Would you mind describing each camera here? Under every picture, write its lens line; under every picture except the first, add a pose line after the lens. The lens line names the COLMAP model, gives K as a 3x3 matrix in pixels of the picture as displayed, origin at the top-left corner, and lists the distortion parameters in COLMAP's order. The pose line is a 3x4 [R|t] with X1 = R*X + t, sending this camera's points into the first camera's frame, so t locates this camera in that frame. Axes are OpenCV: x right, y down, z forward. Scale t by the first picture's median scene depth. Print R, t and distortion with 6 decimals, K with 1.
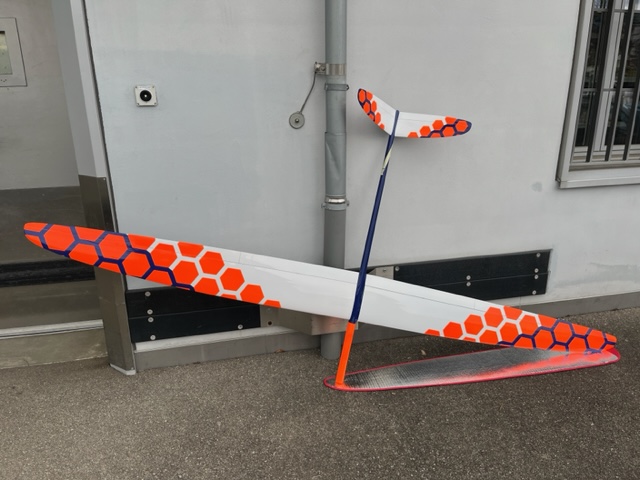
lens RADIAL K [[480.8, 0, 318.2], [0, 480.8, 238.7], [0, 0, 1]] dist [0.040630, -0.047482]
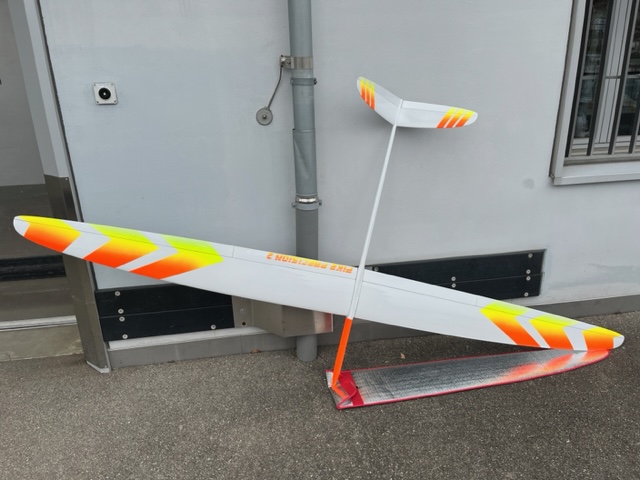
lens RADIAL K [[480.8, 0, 322.1], [0, 480.8, 238.6], [0, 0, 1]] dist [0.040630, -0.047482]
pose [[0.997721, 0.007443, -0.067067, 0.137636], [-0.004994, 0.999317, 0.036603, -0.038367], [0.067293, -0.036185, 0.997077, 0.041516]]
